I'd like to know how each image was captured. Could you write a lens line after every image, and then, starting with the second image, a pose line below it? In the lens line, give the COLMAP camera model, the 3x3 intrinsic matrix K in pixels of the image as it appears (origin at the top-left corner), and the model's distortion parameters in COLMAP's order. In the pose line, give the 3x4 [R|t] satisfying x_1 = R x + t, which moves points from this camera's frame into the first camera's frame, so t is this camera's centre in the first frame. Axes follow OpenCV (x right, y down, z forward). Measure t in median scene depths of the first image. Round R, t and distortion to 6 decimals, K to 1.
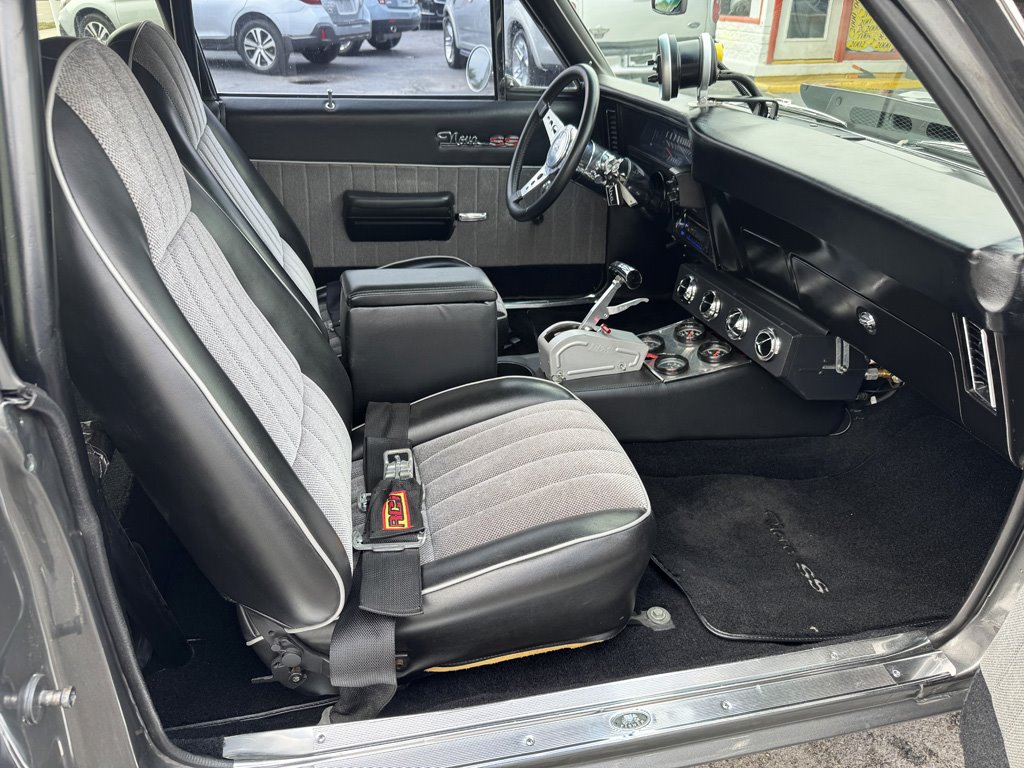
lens RADIAL K [[732.3, 0, 513.3], [0, 732.3, 387.9], [0, 0, 1]] dist [0.055486, -0.039843]
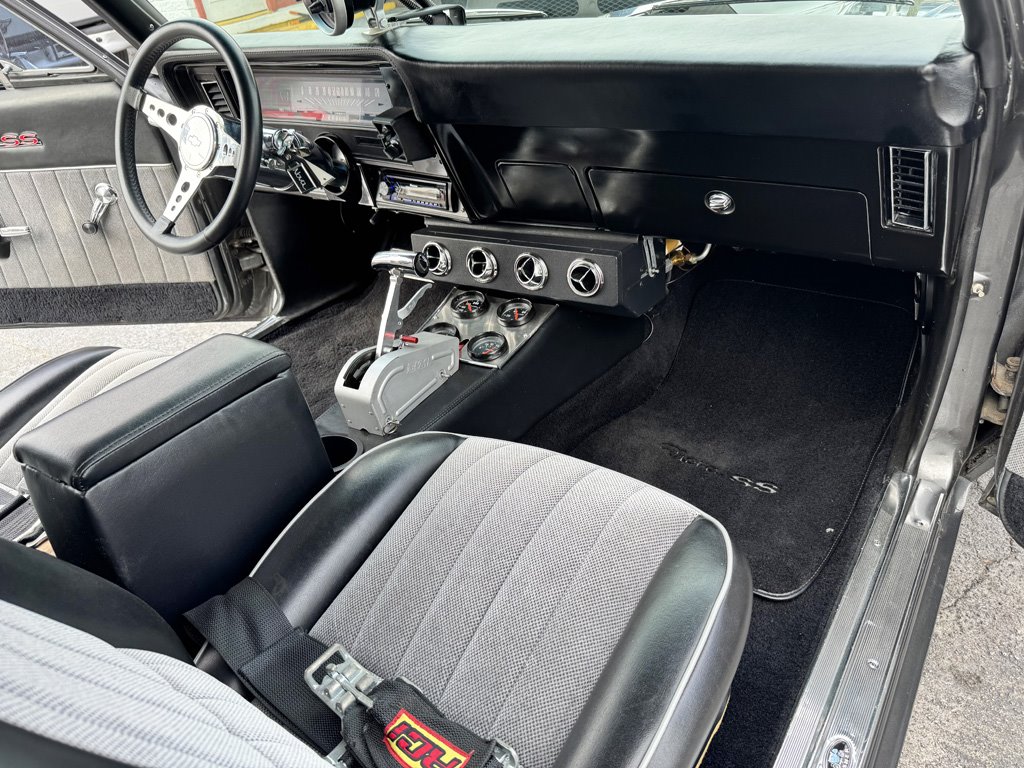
lens RADIAL K [[732.3, 0, 521.2], [0, 732.3, 377.9], [0, 0, 1]] dist [0.055486, -0.039843]
pose [[0.731901, -0.440847, 0.519590, -0.216821], [0.430923, 0.890131, 0.148229, -0.116760], [-0.527850, 0.115415, 0.841459, 0.330581]]
